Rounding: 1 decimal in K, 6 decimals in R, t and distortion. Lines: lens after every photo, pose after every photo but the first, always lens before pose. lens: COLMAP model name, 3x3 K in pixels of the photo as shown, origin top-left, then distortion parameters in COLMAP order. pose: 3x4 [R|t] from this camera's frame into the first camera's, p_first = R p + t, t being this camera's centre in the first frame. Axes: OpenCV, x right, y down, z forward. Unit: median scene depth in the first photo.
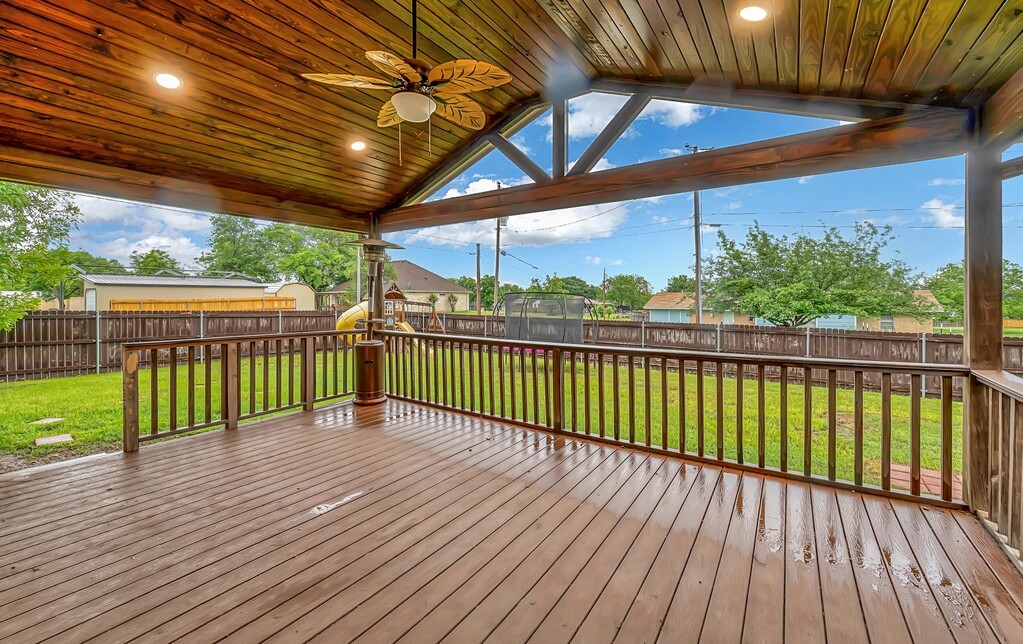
lens RADIAL K [[416.1, 0, 509.6], [0, 416.1, 306.9], [0, 0, 1]] dist [0.000997, 0.000108]
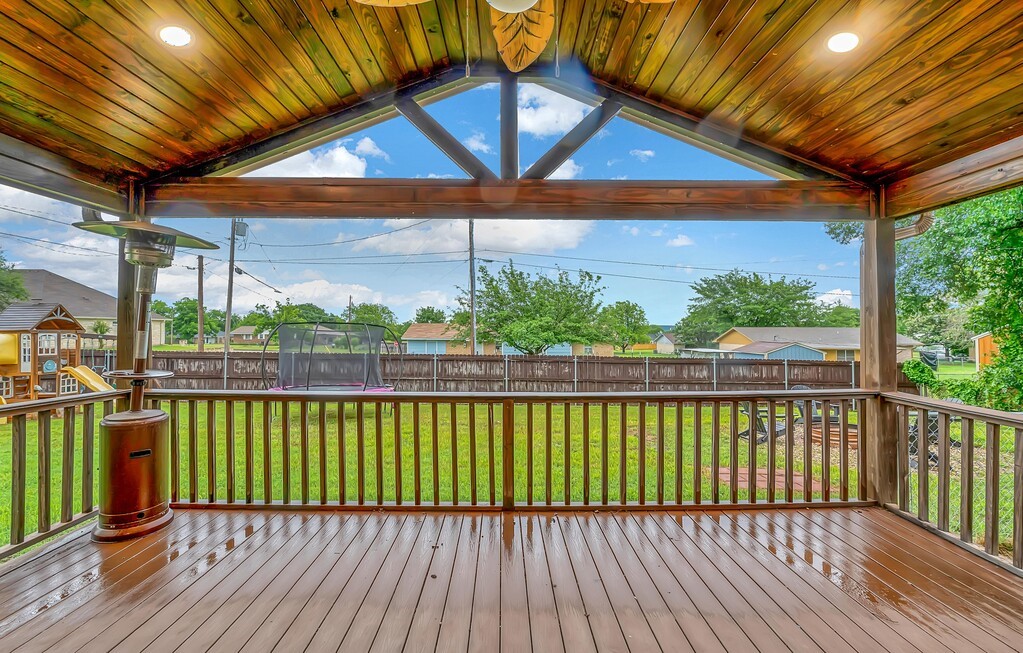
lens RADIAL K [[425.0, 0, 511.5], [0, 425.0, 326.5], [0, 0, 1]] dist [-0.001998, -0.000340]
pose [[0.818743, 0.006957, 0.574118, -0.240106], [0.007506, 0.999711, -0.022819, -0.011994], [-0.574111, 0.022992, 0.818454, 0.259034]]
